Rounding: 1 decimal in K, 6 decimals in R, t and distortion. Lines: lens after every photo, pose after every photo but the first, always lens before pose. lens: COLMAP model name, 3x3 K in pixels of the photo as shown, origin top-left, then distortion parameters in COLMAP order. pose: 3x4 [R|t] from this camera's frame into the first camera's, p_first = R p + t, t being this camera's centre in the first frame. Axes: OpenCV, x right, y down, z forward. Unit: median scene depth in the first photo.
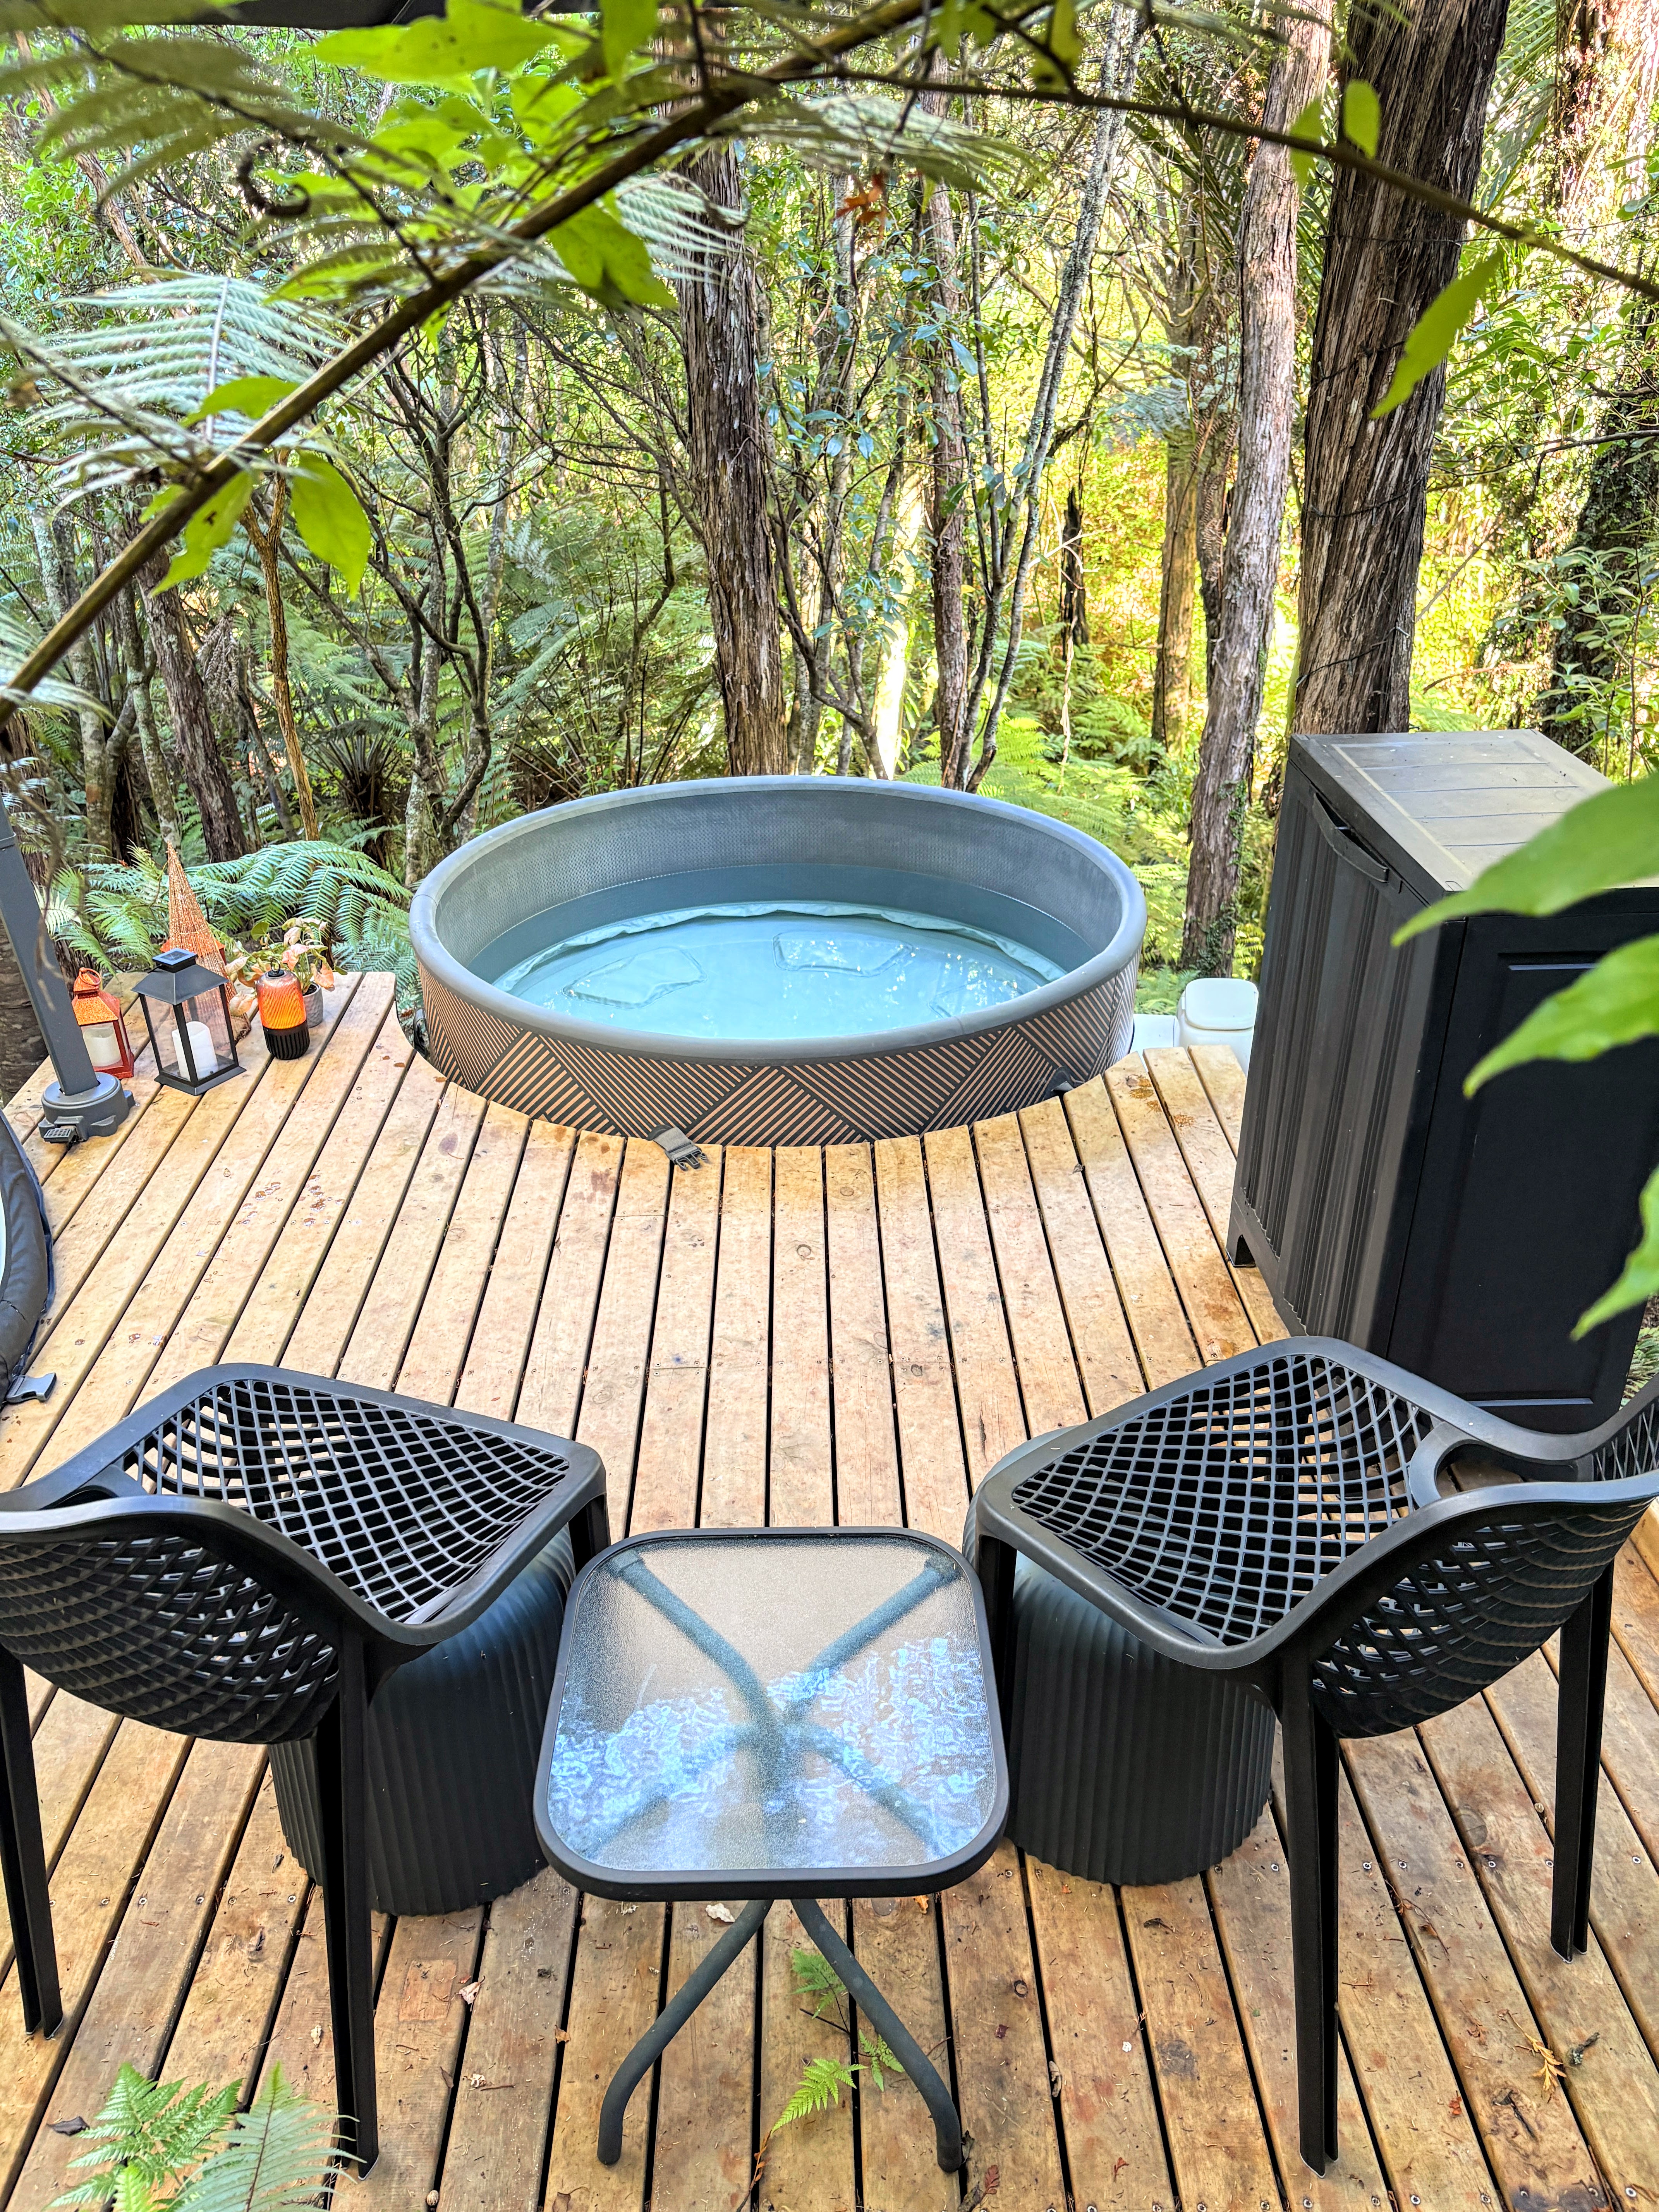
lens RADIAL K [[1710.2, 0, 829.5], [0, 1710.2, 1106.0], [0, 0, 1]] dist [-0.000979, -0.000935]
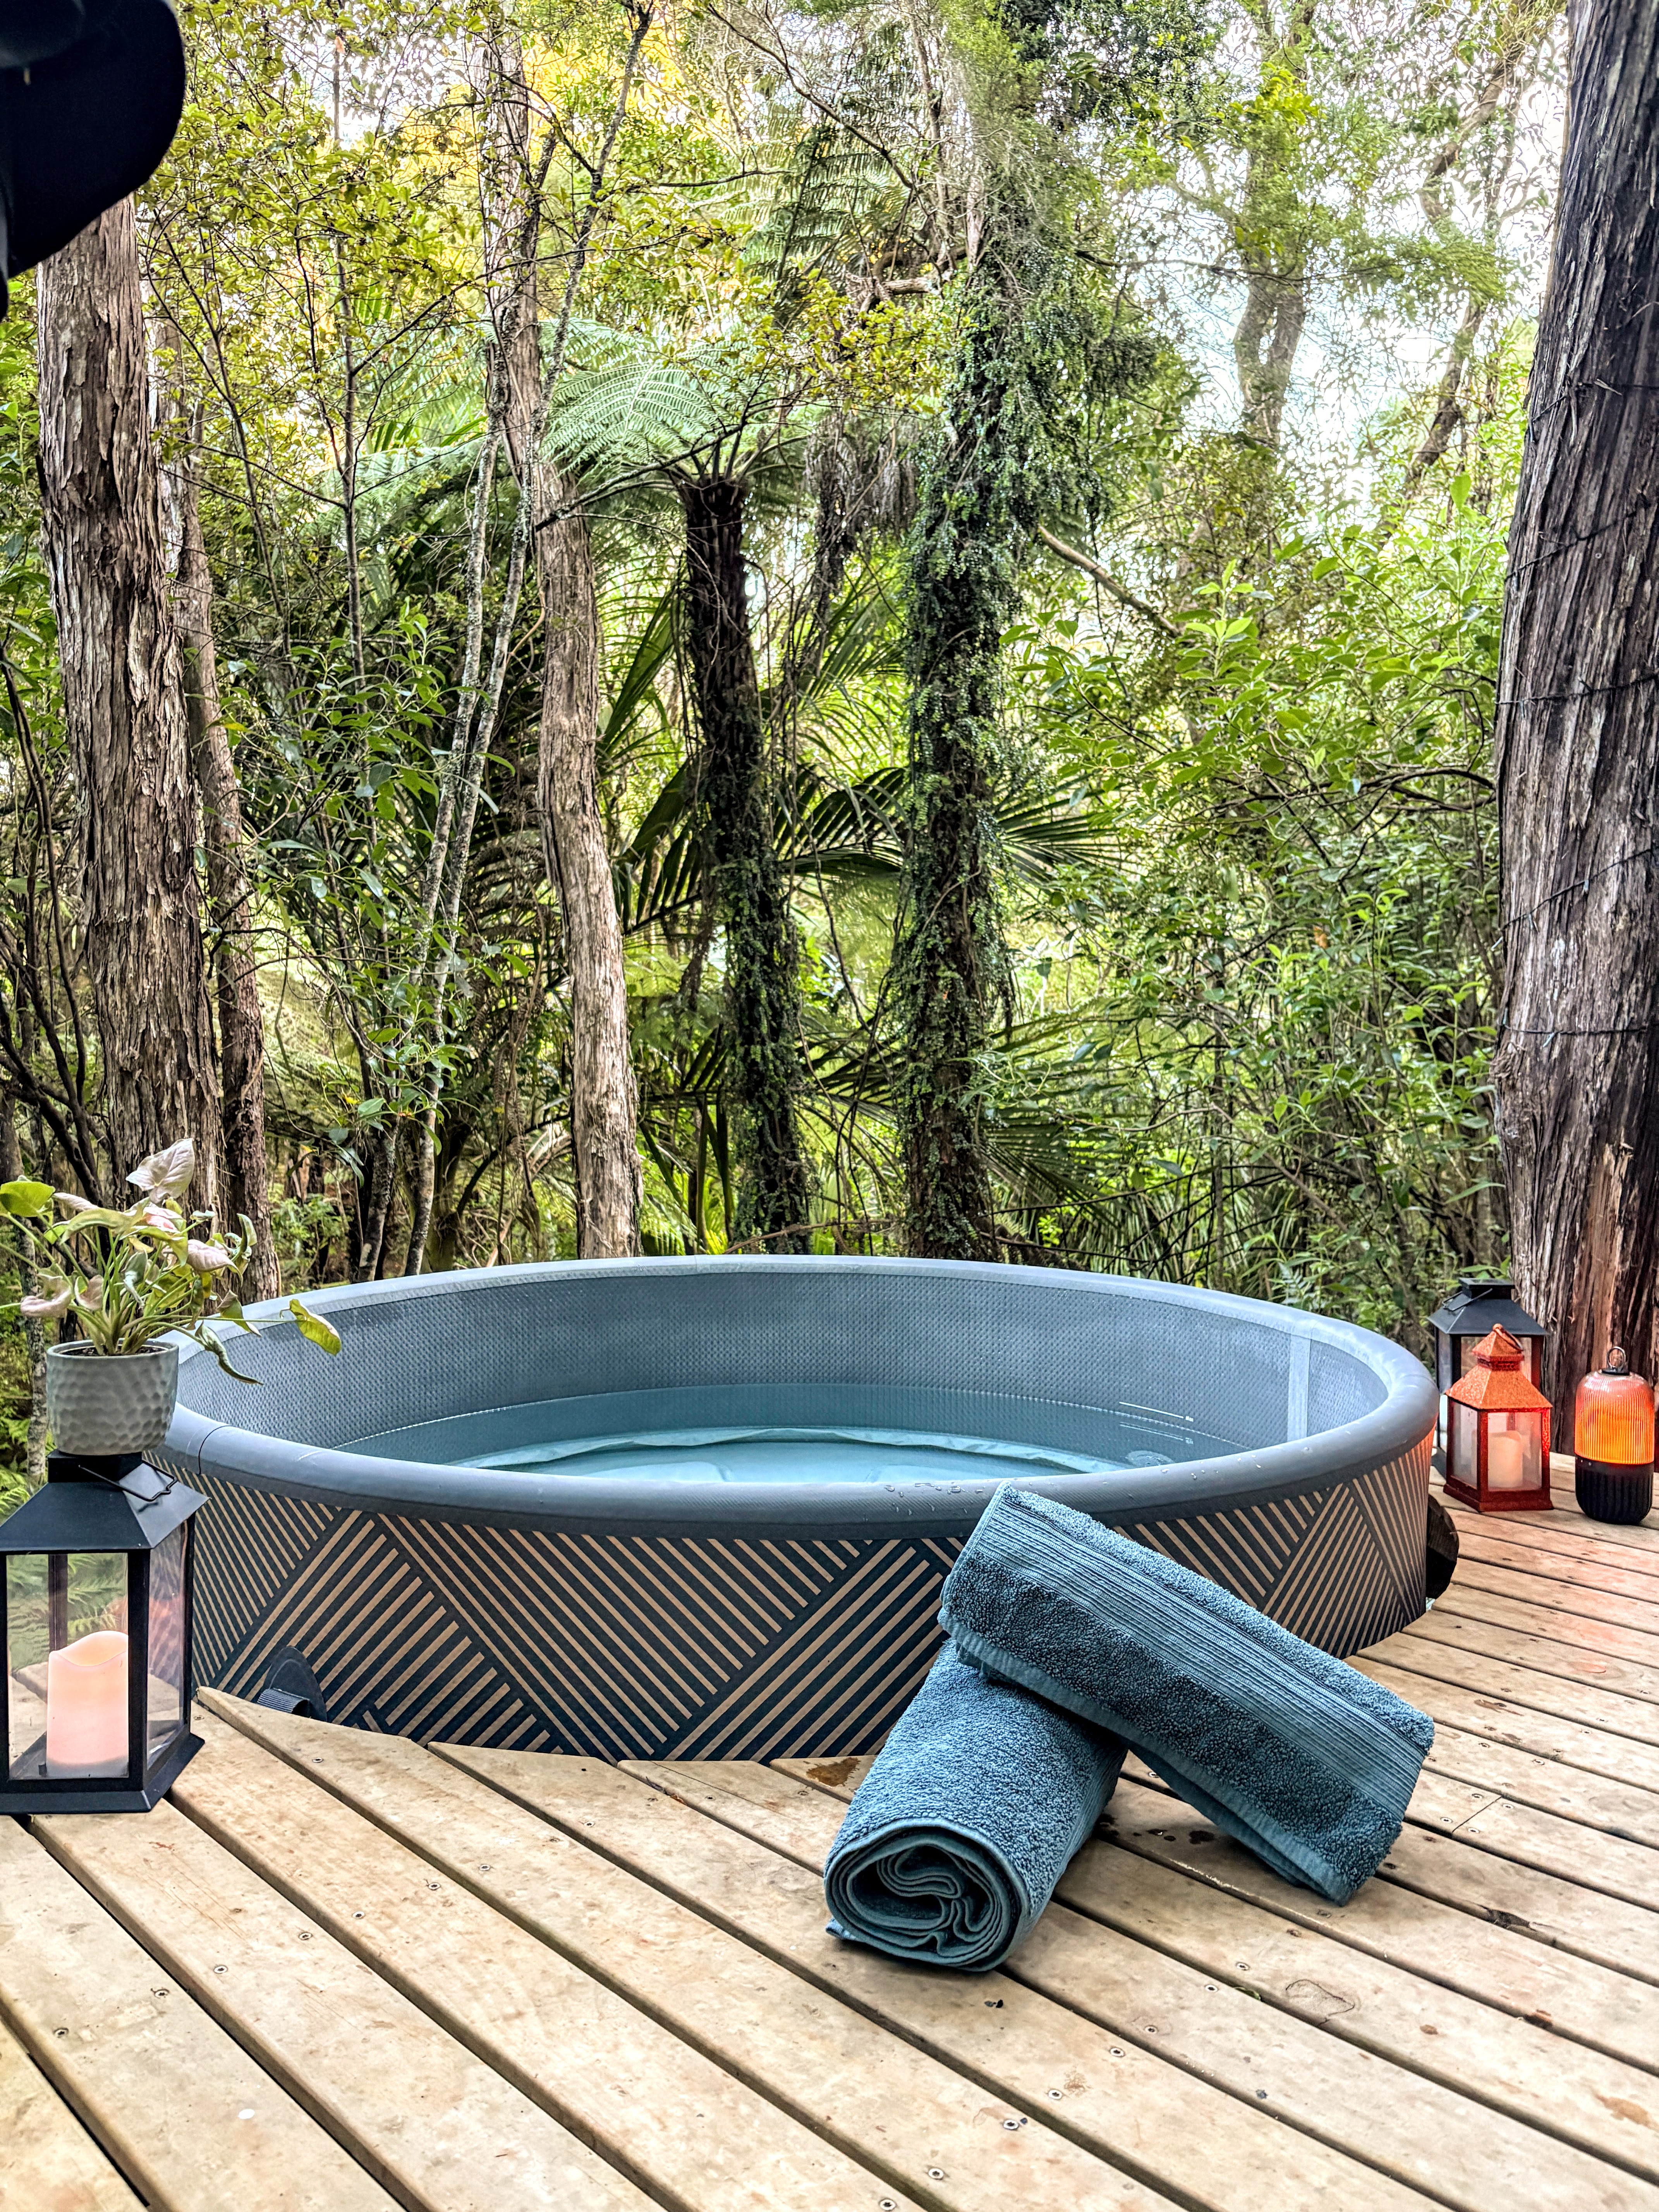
lens RADIAL K [[1710.2, 0, 829.5], [0, 1710.2, 1106.0], [0, 0, 1]] dist [-0.000979, -0.000935]
pose [[0.740755, -0.009808, 0.671704, -0.342064], [0.307104, 0.894238, -0.325616, -0.001218], [-0.597469, 0.447485, 0.665423, 0.458715]]
